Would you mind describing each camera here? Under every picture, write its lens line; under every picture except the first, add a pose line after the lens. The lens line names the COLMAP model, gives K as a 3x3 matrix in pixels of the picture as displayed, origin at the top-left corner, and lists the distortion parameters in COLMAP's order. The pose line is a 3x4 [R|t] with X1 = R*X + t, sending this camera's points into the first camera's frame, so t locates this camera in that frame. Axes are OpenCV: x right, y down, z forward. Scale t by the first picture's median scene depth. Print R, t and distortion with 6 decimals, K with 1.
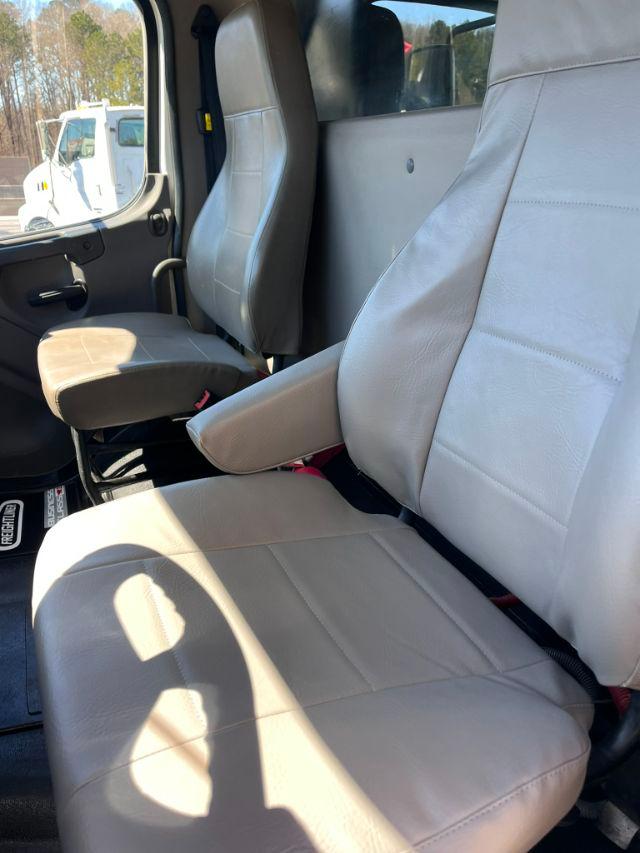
lens RADIAL K [[651.4, 0, 320.0], [0, 651.4, 426.5], [0, 0, 1]] dist [0.076015, -0.108153]
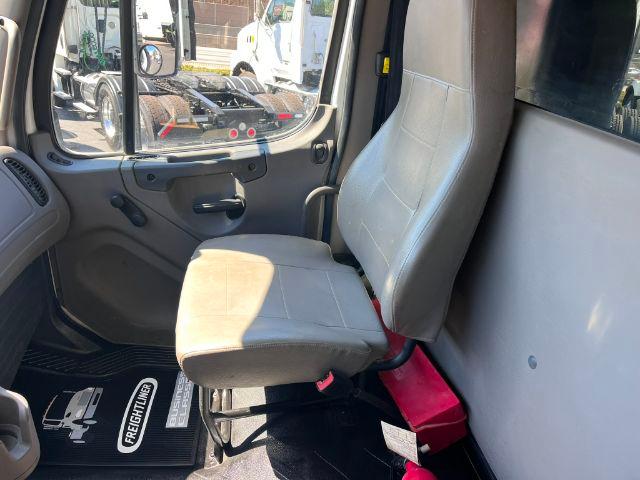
lens RADIAL K [[488.7, 0, 315.6], [0, 488.7, 241.3], [0, 0, 1]] dist [0.076015, -0.108153]
pose [[0.960383, 0.190595, -0.203318, -0.067115], [-0.183438, 0.981566, 0.053660, -0.212122], [0.209797, -0.014237, 0.977641, 0.235305]]
